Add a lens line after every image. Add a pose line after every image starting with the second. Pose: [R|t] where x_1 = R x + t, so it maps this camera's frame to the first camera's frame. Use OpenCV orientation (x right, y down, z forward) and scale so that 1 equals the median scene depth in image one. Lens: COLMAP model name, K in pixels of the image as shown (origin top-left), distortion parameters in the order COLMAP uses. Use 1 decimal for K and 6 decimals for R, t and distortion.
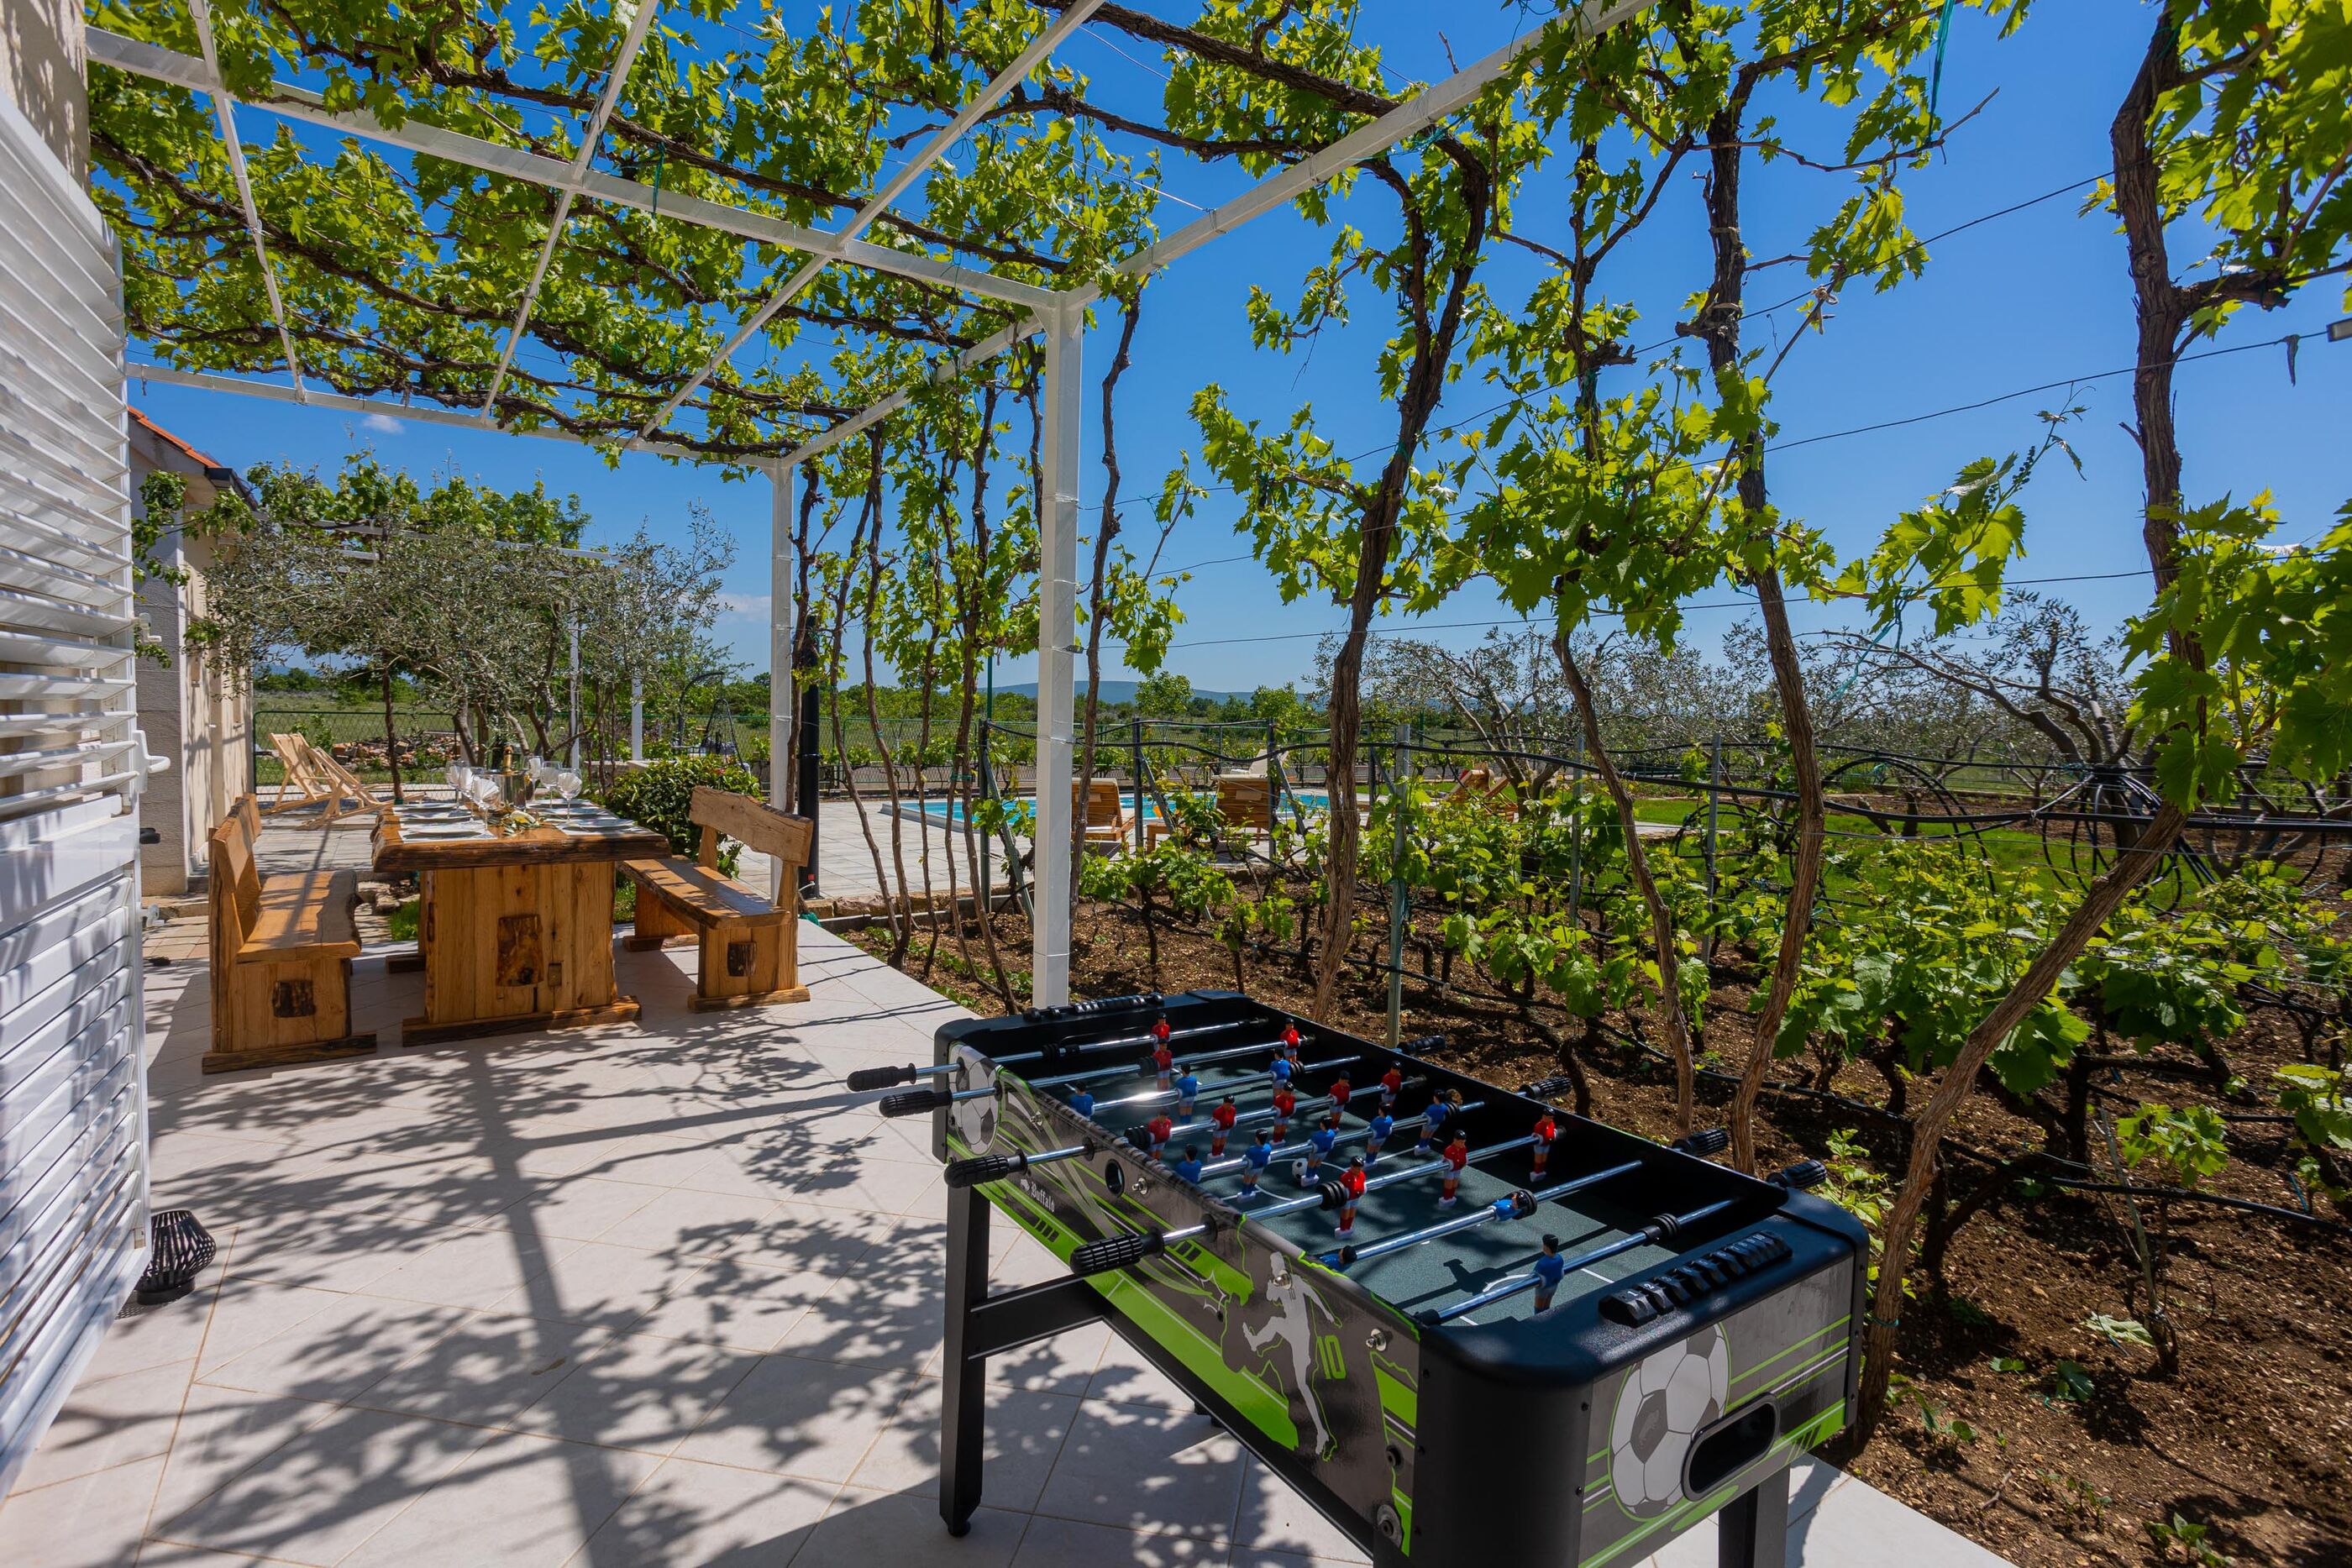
lens RADIAL K [[1136.7, 0, 1176.3], [0, 1136.7, 783.2], [0, 0, 1]] dist [-0.029883, 0.012263]
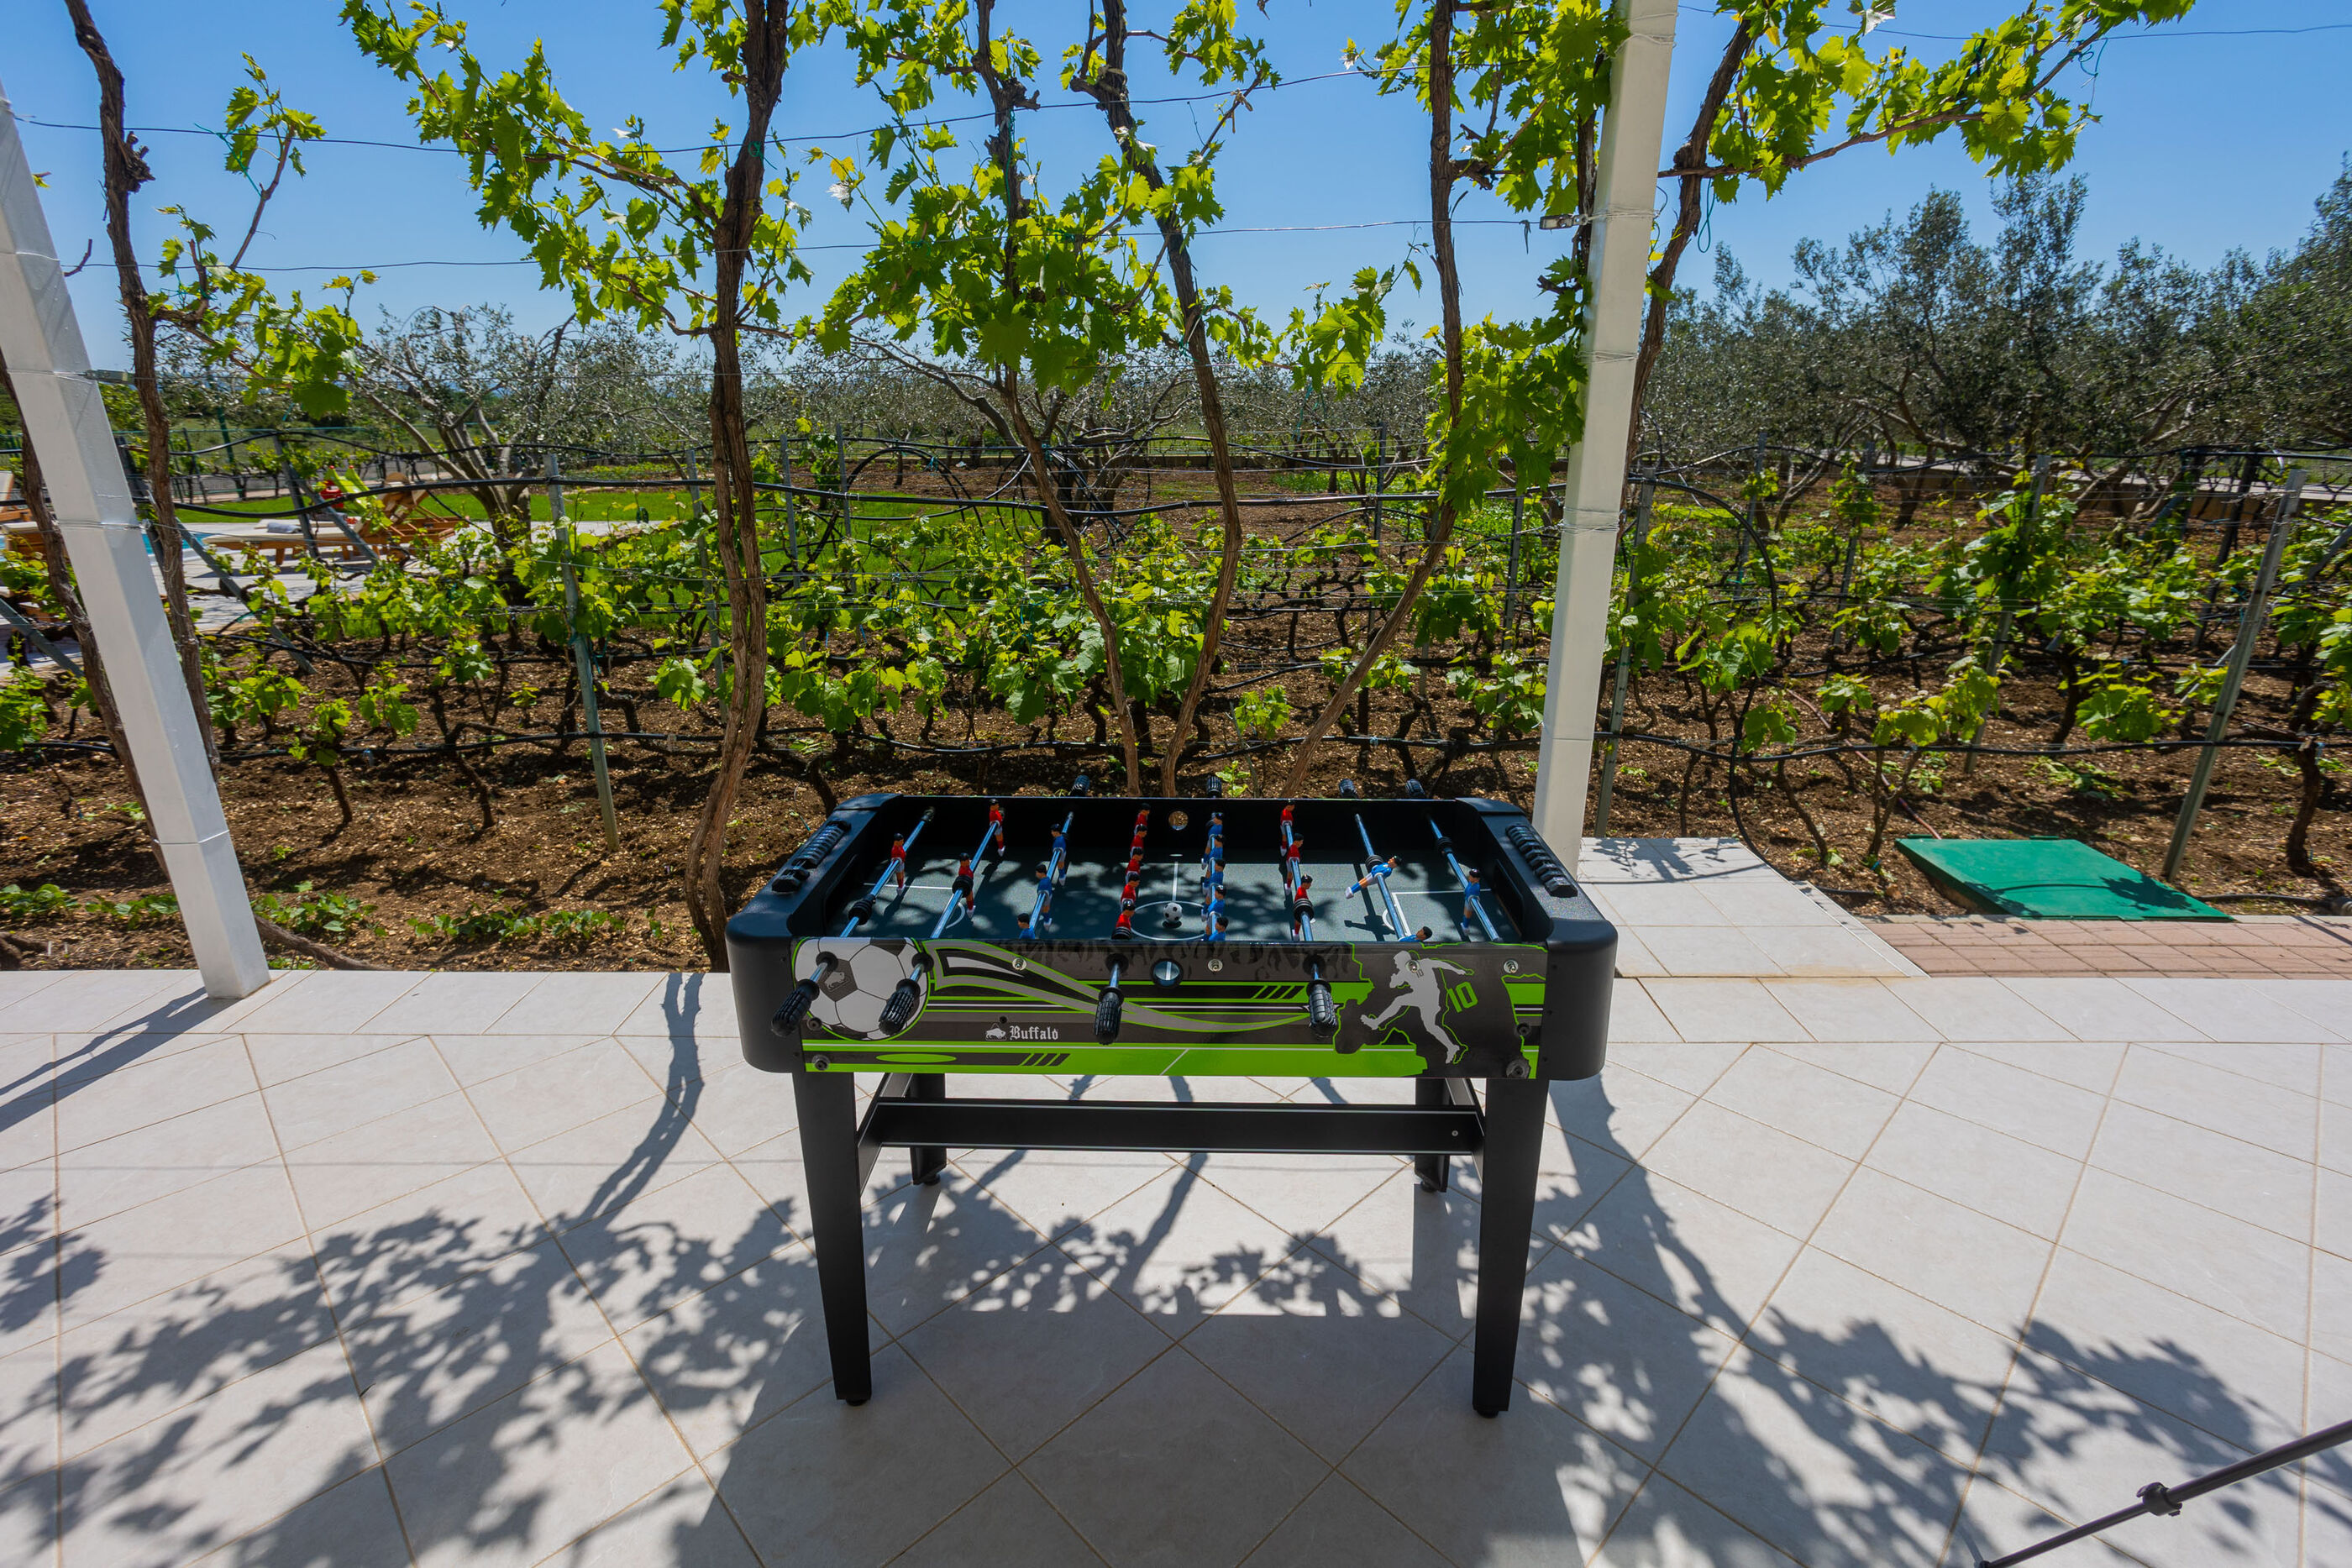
lens RADIAL K [[1136.7, 0, 1174.6], [0, 1136.7, 779.4], [0, 0, 1]] dist [-0.029883, 0.012263]
pose [[0.567648, -0.289515, 0.770686, -0.459736], [0.064388, 0.948871, 0.309027, -0.091620], [-0.820749, -0.125795, 0.557267, 0.224767]]
